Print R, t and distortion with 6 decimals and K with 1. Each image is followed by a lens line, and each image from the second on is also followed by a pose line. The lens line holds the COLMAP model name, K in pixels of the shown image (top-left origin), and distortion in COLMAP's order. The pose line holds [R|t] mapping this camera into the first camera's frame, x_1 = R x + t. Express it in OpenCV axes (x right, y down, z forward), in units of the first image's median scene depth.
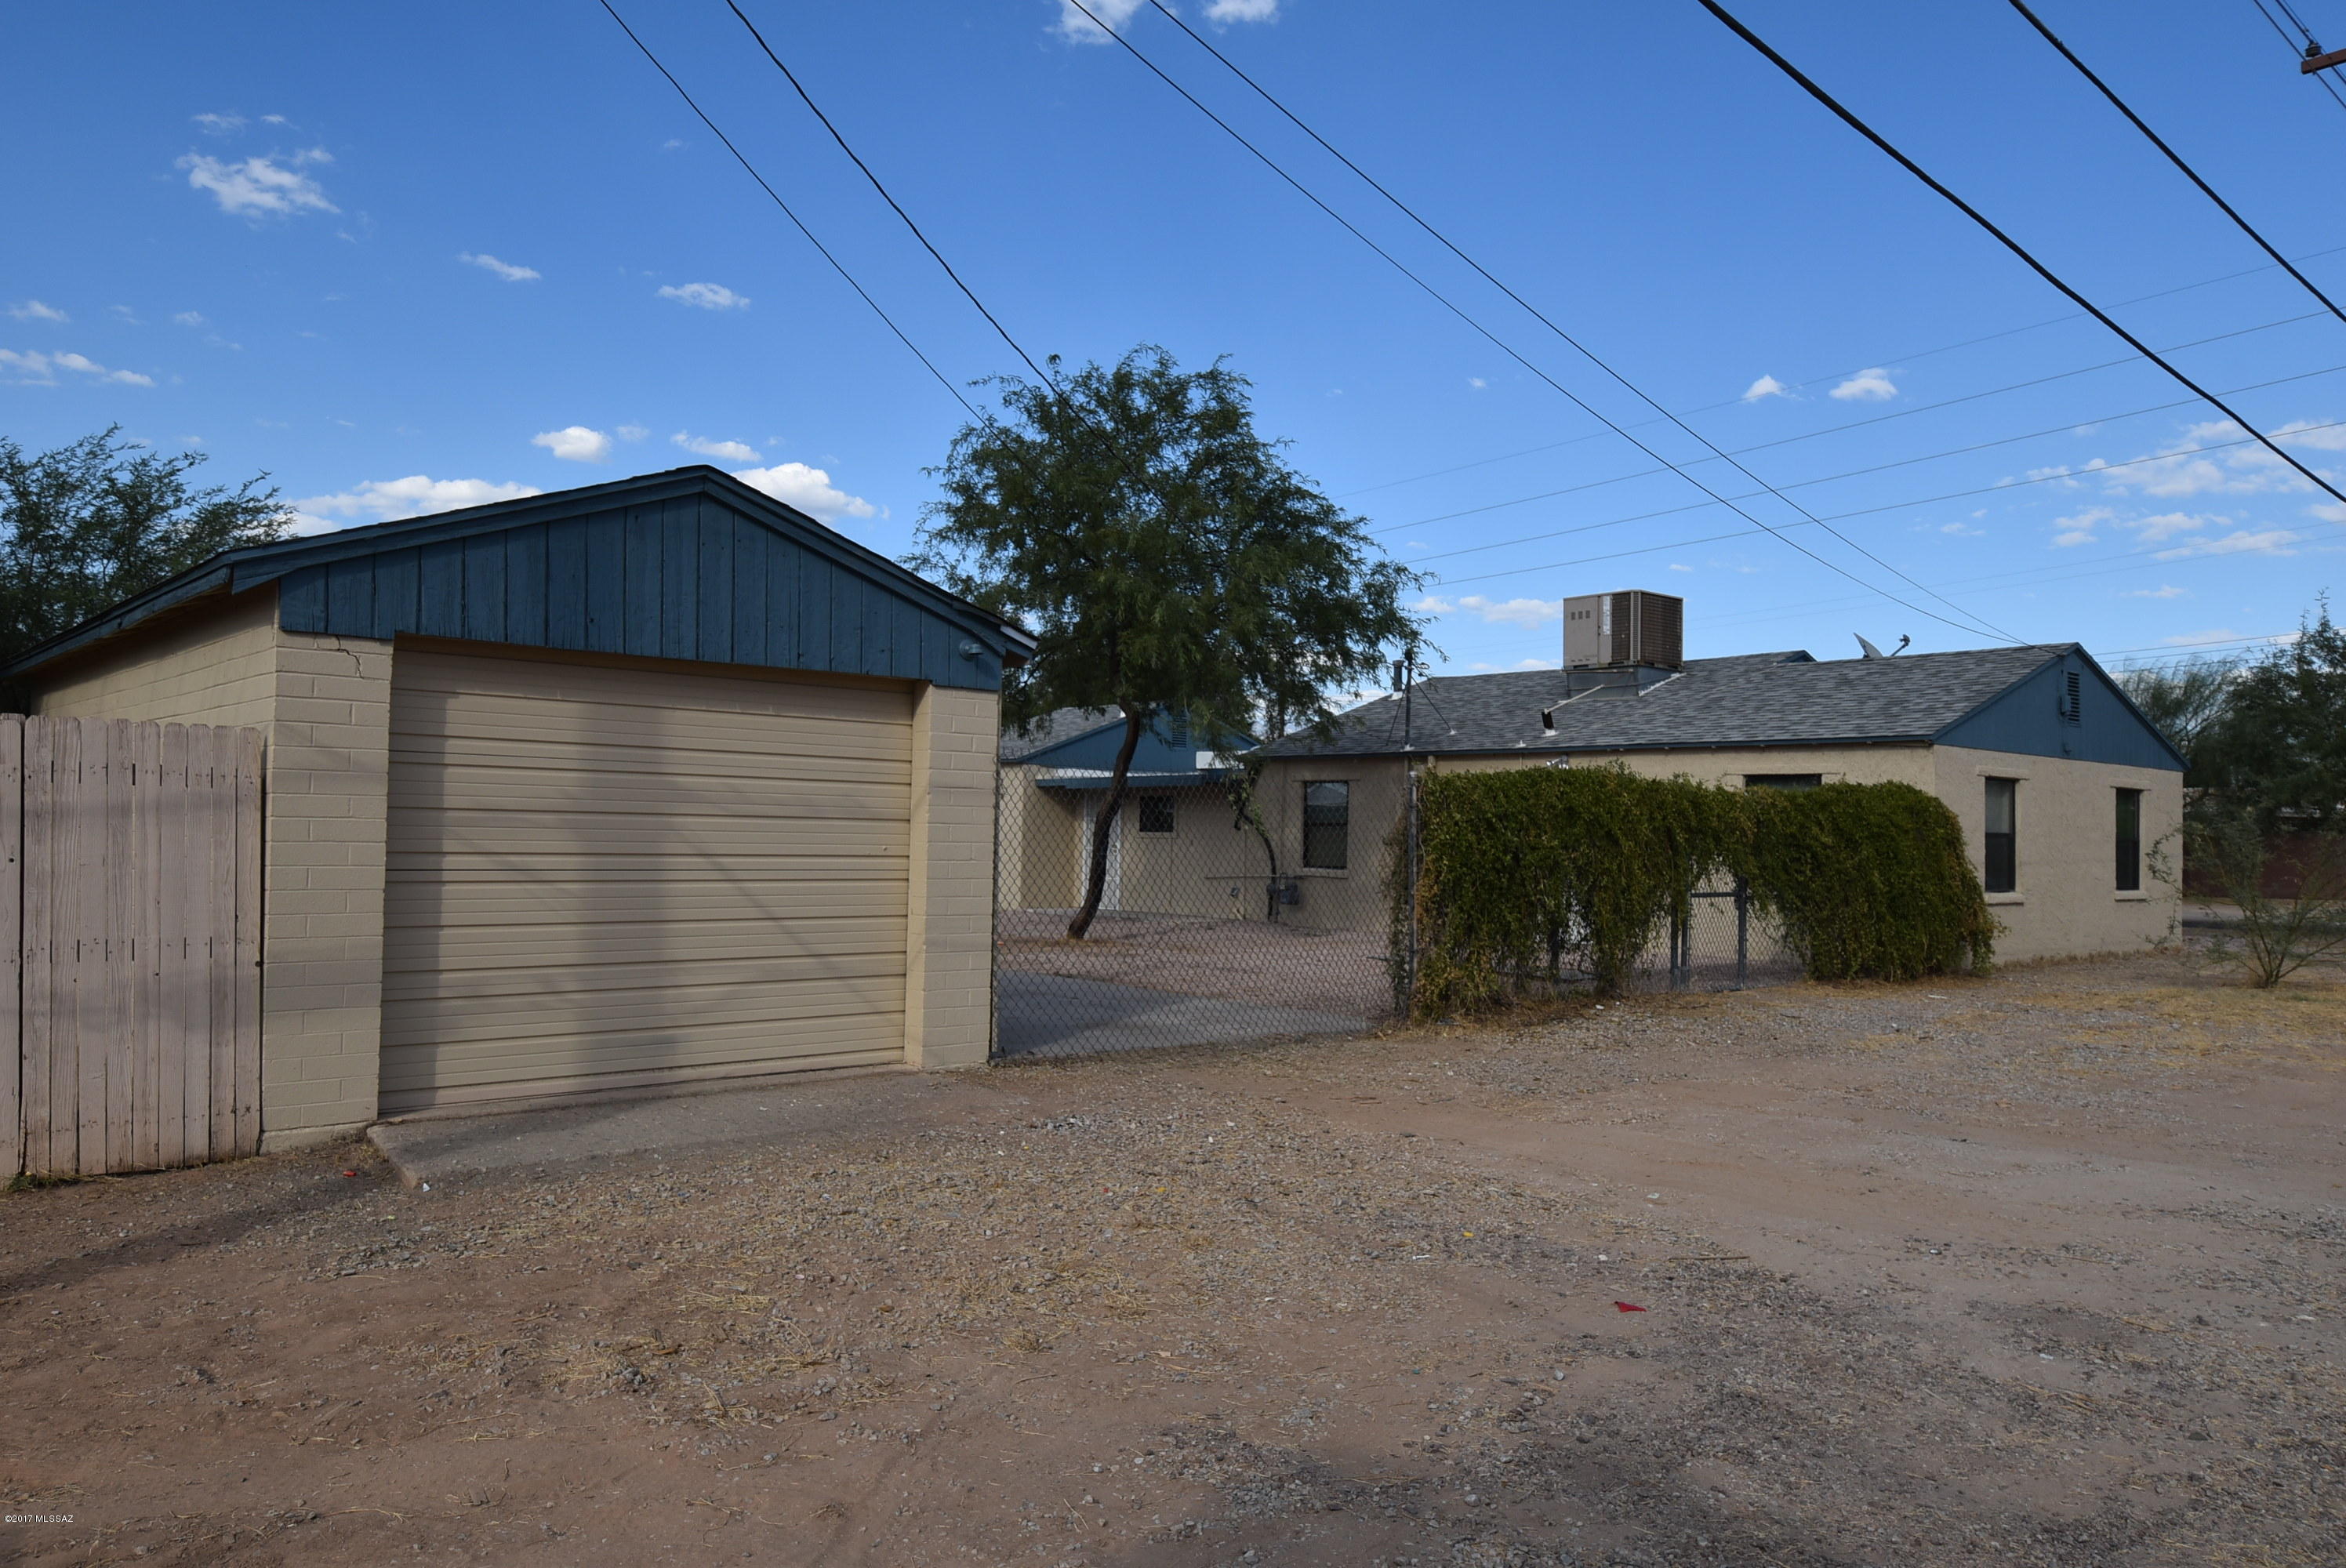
lens RADIAL K [[1704.7, 0, 1173.6], [0, 1704.7, 785.0], [0, 0, 1]] dist [-0.002489, -0.000652]
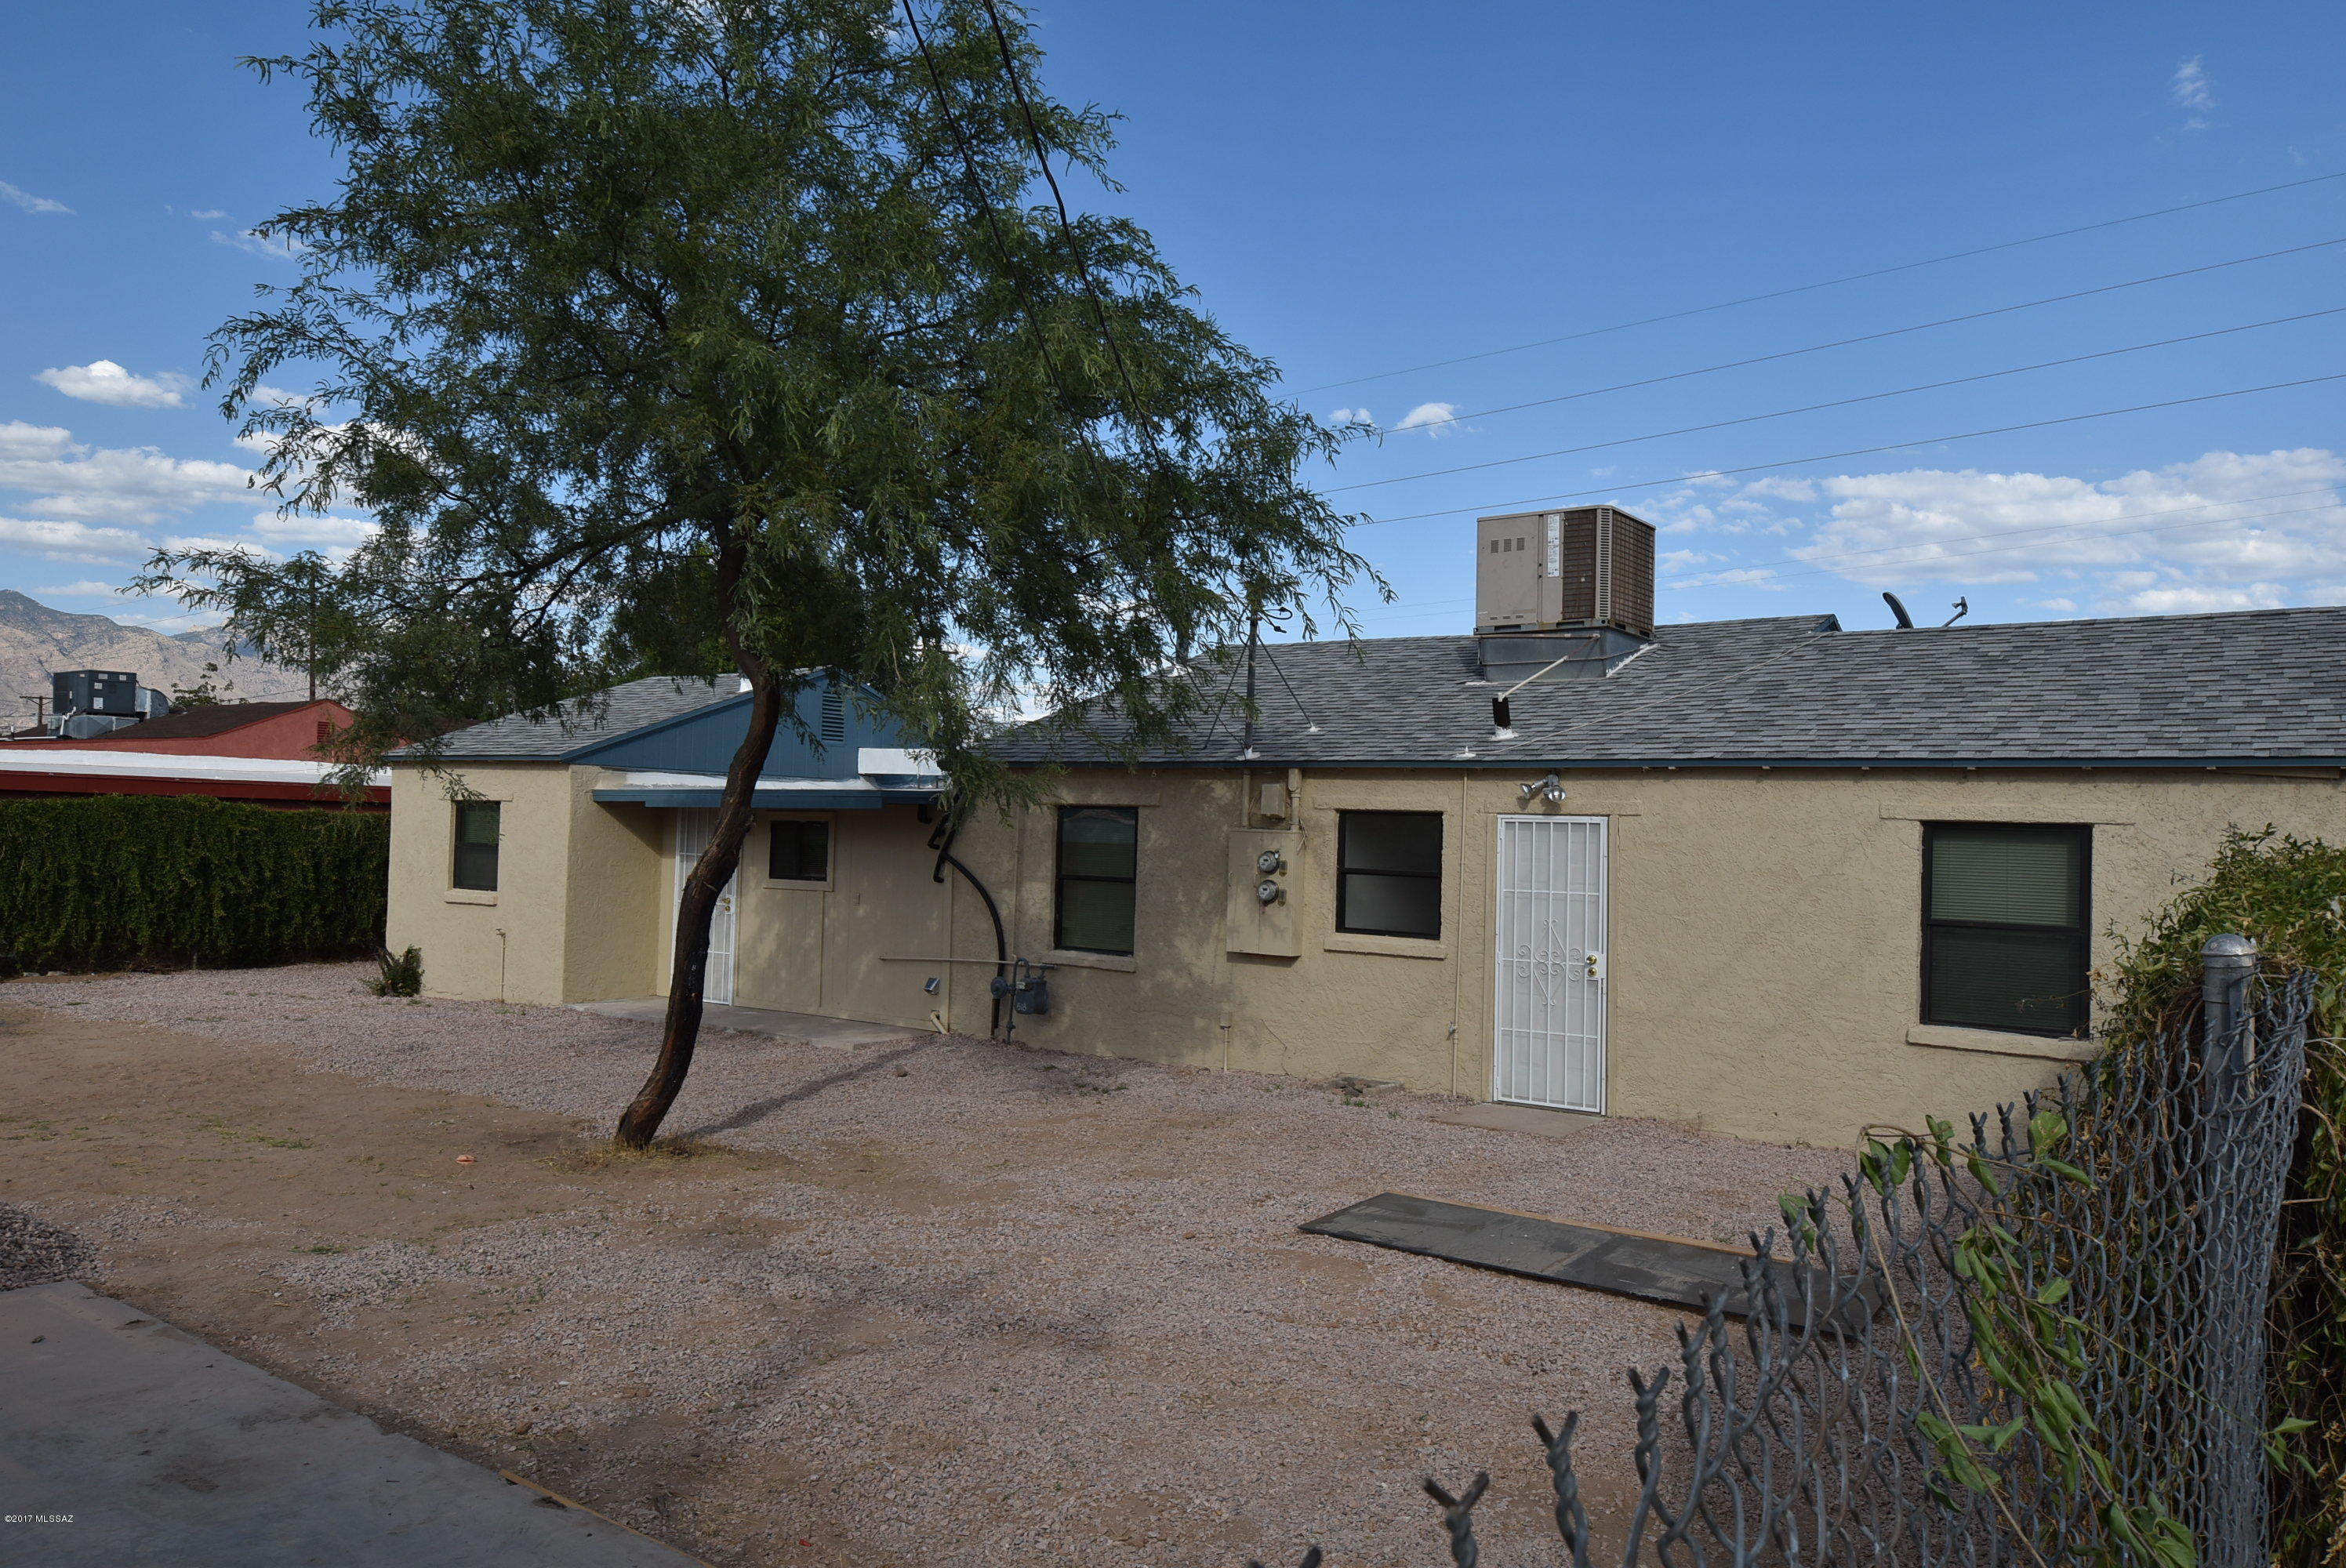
lens RADIAL K [[1613.6, 0, 1169.3], [0, 1613.6, 771.0], [0, 0, 1]] dist [0.005832, 0.000091]
pose [[0.973869, 0.016214, 0.226532, -0.013944], [-0.016109, 0.999868, -0.002315, -0.013915], [-0.226539, -0.001394, 0.974001, 0.452856]]
